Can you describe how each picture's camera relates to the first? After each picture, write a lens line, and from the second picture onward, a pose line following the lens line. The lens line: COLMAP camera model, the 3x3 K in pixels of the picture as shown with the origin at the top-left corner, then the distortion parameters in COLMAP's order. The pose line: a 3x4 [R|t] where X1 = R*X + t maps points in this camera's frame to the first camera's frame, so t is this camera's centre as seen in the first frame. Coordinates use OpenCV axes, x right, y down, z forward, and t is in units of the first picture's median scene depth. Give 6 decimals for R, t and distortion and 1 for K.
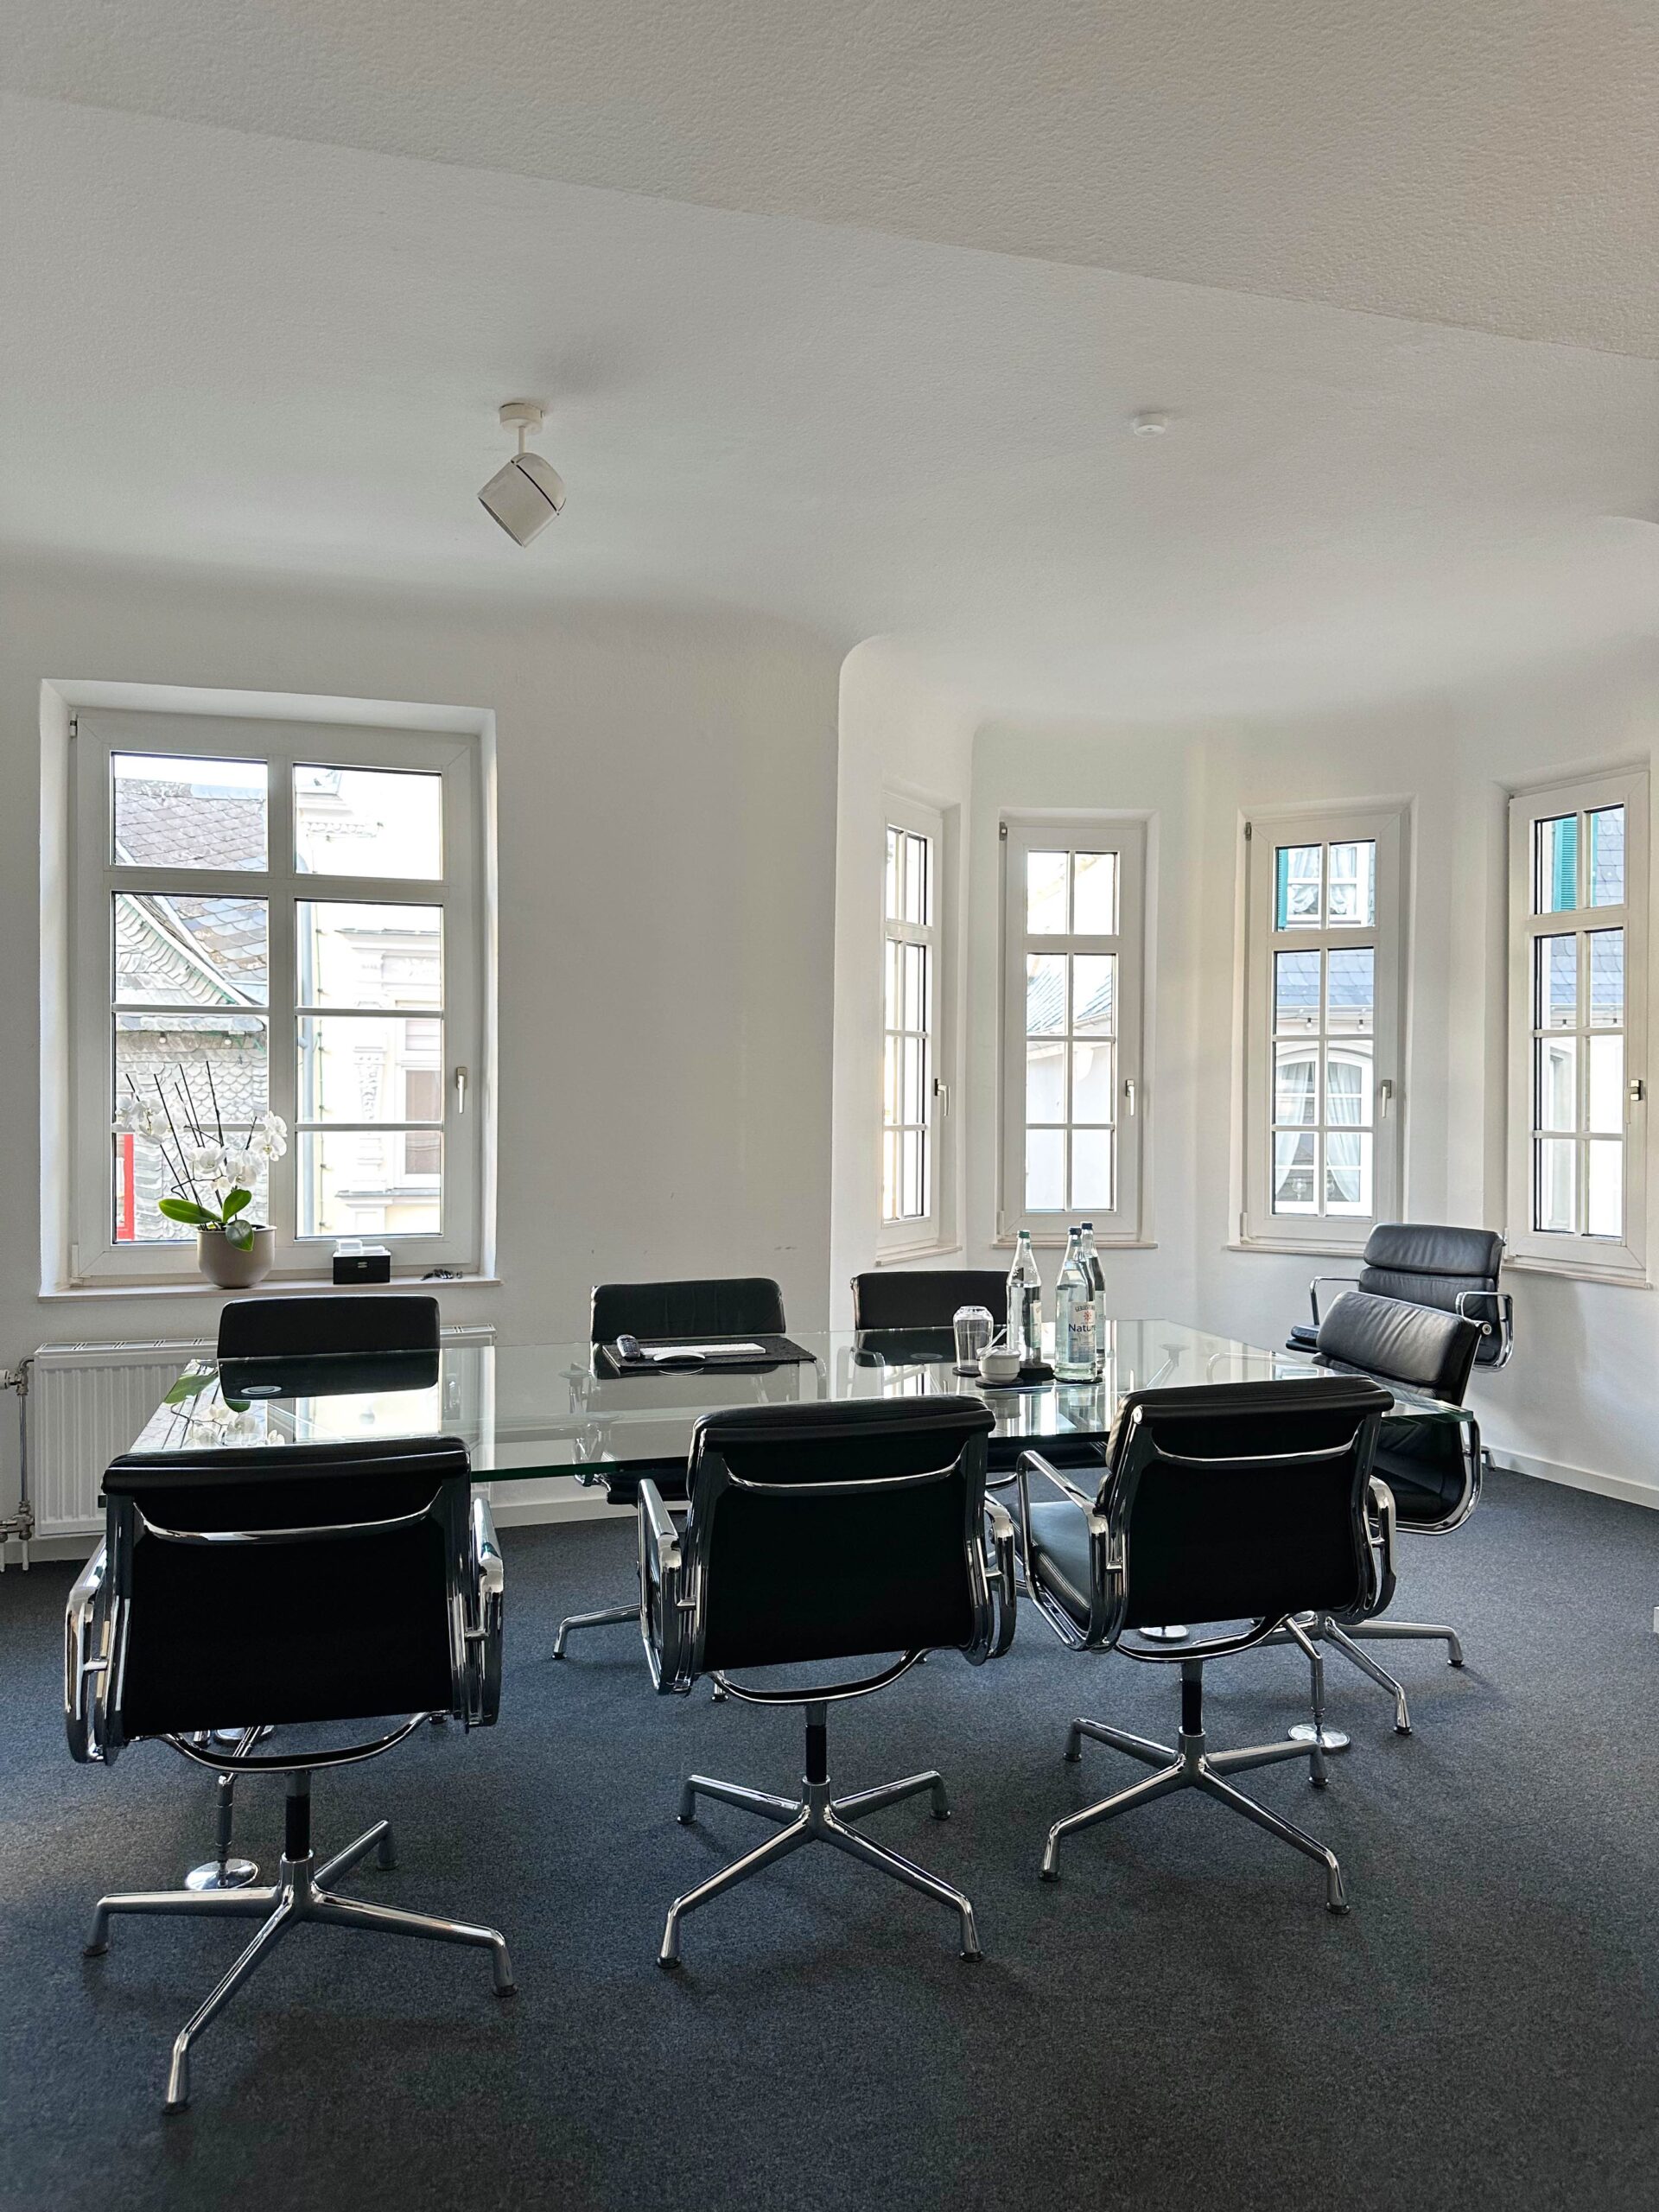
lens RADIAL K [[1532.3, 0, 828.0], [0, 1532.3, 1104.7], [0, 0, 1]] dist [0.029180, 0.000228]
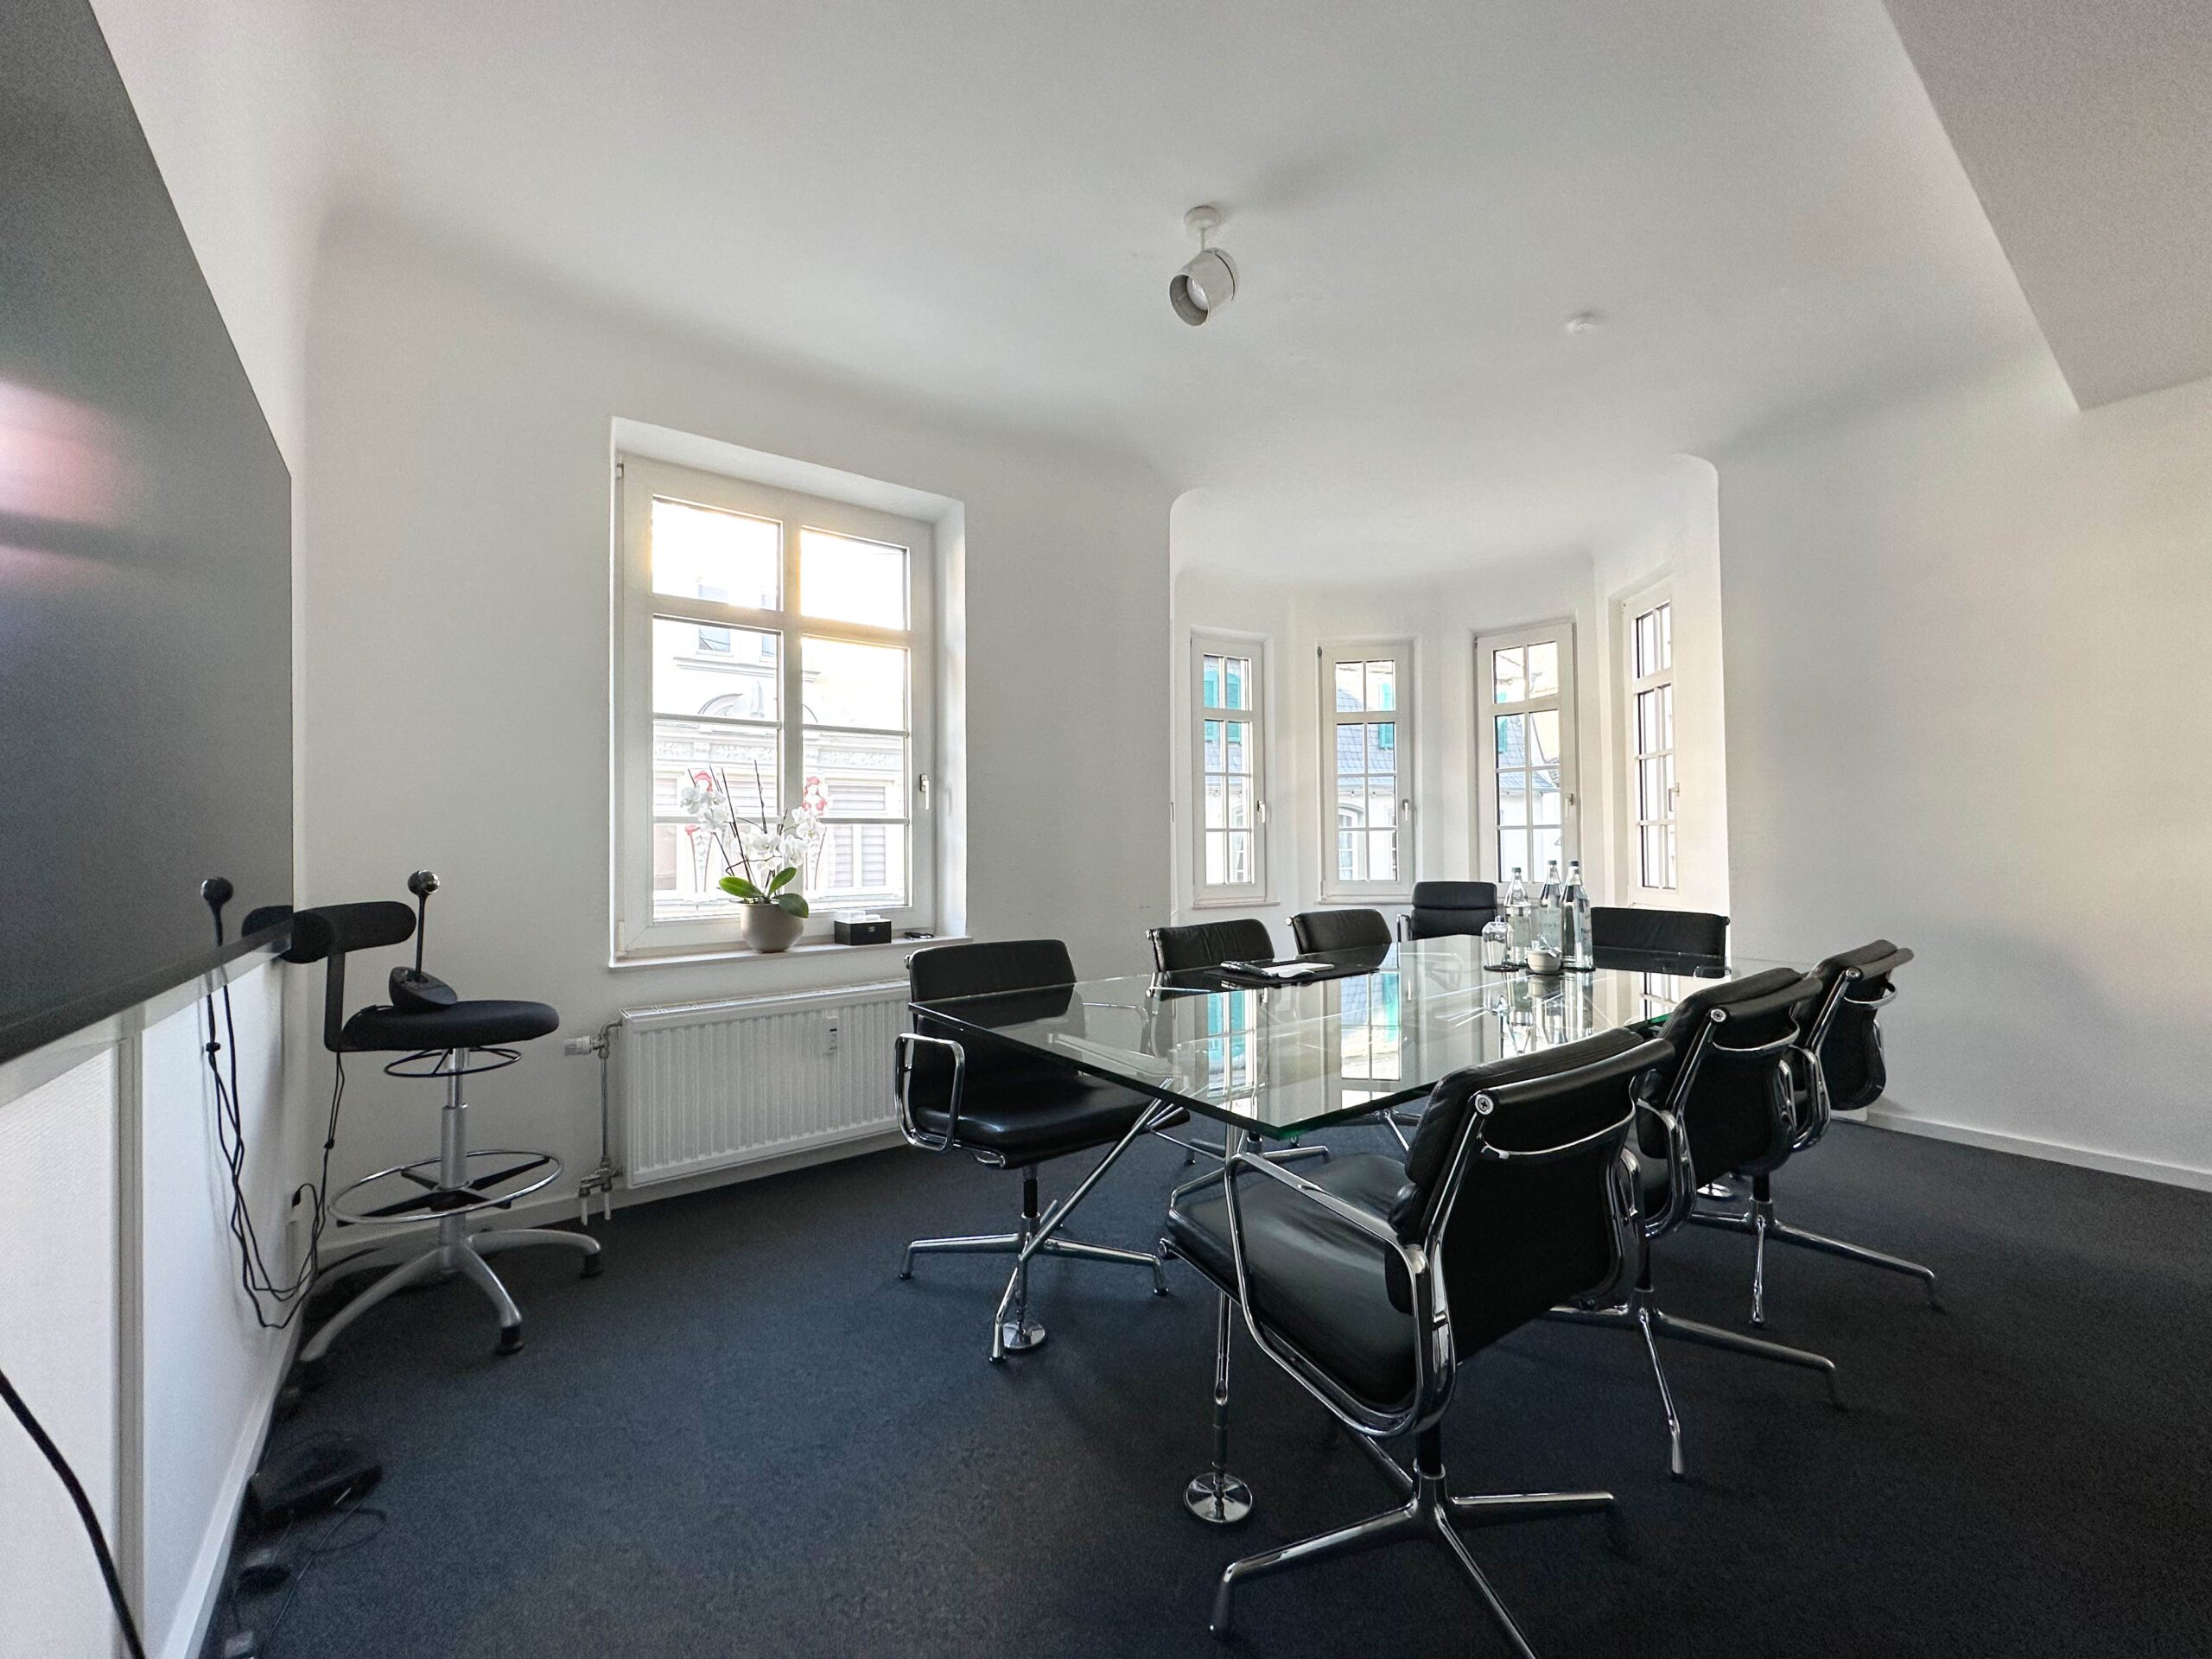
lens RADIAL K [[877.9, 0, 1108.5], [0, 877.9, 829.5], [0, 0, 1]] dist [-0.003072, -0.000073]
pose [[0.934238, -0.009196, 0.356533, -0.350376], [0.019591, 0.999481, -0.025555, 0.042619], [-0.356113, 0.030859, 0.933933, 0.250307]]
